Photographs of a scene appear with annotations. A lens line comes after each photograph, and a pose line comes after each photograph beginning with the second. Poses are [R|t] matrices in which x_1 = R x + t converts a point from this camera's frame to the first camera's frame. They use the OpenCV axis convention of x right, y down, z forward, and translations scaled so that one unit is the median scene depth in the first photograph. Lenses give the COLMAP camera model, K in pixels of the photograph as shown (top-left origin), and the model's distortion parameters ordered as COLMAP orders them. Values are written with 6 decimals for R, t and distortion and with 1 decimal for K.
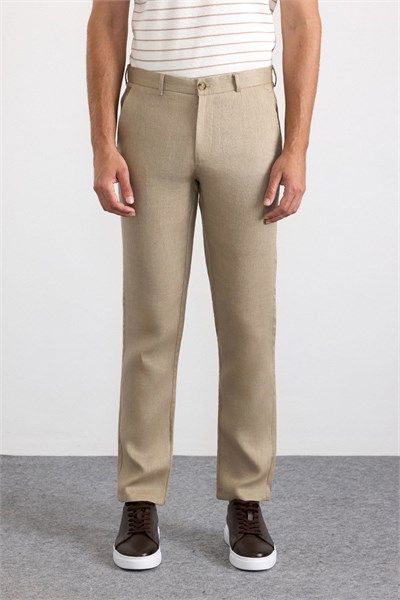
lens RADIAL K [[1136.7, 0, 200.0], [0, 1136.7, 300.0], [0, 0, 1]] dist [-0.017569, 0.143400]
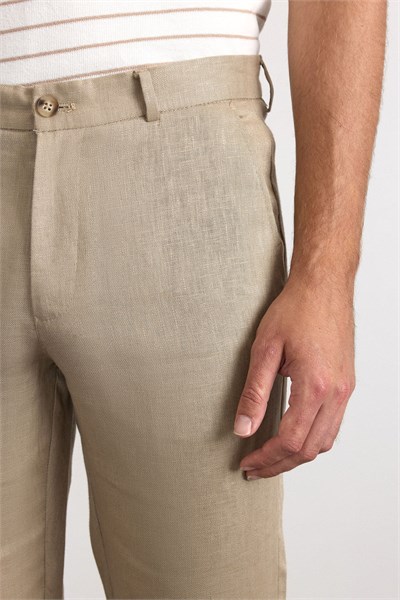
lens RADIAL K [[1136.7, 0, 200.0], [0, 1136.7, 300.0], [0, 0, 1]] dist [-0.017569, 0.143400]
pose [[0.993919, -0.022520, -0.107788, 0.084379], [0.012772, 0.995834, -0.090285, -0.093205], [0.109373, 0.088359, 0.990066, 0.644307]]
